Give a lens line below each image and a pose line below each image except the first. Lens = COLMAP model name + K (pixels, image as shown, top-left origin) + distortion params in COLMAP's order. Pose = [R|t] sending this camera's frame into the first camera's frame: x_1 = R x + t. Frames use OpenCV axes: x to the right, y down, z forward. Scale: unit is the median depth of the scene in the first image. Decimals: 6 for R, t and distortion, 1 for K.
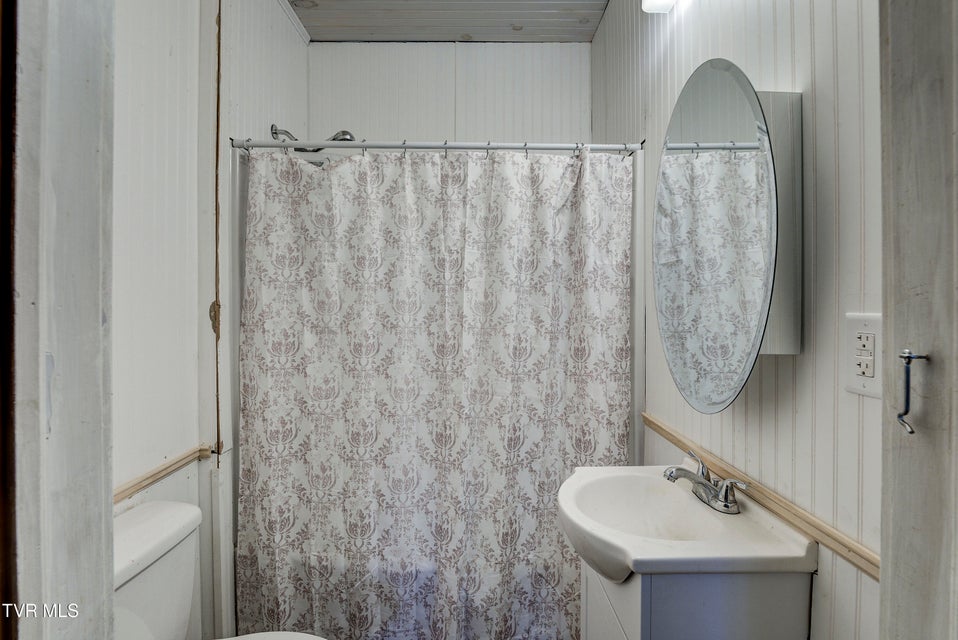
lens RADIAL K [[419.3, 0, 479.0], [0, 419.3, 320.0], [0, 0, 1]] dist [-0.000385, -0.000013]
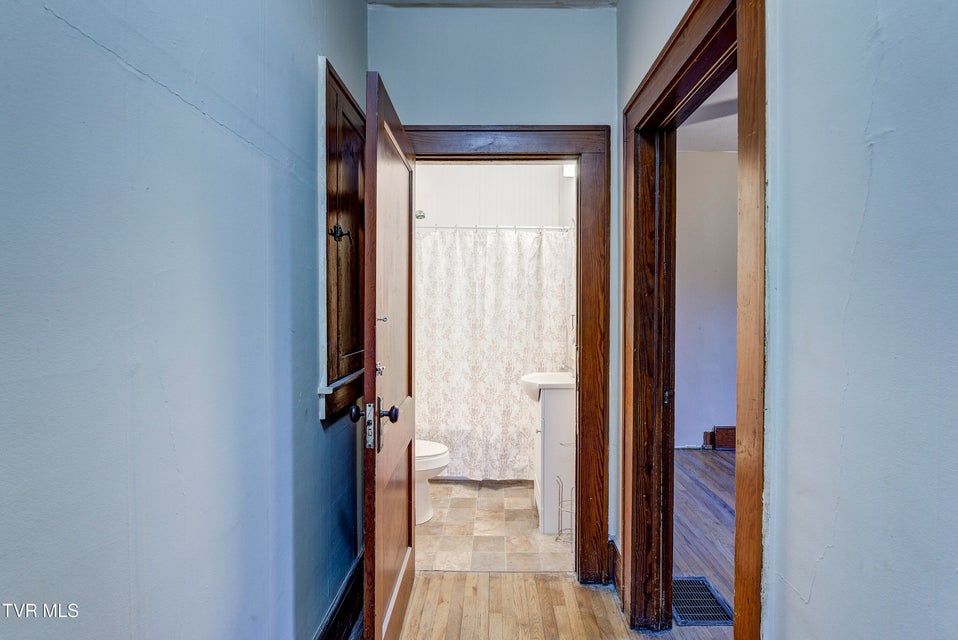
lens RADIAL K [[599.2, 0, 479.0], [0, 599.2, 320.0], [0, 0, 1]] dist [-0.003076, -0.000516]
pose [[0.999225, 0.000214, -0.039361, 0.050743], [-0.000202, 1.000000, 0.000315, 0.037784], [0.039361, -0.000307, 0.999225, -1.967495]]
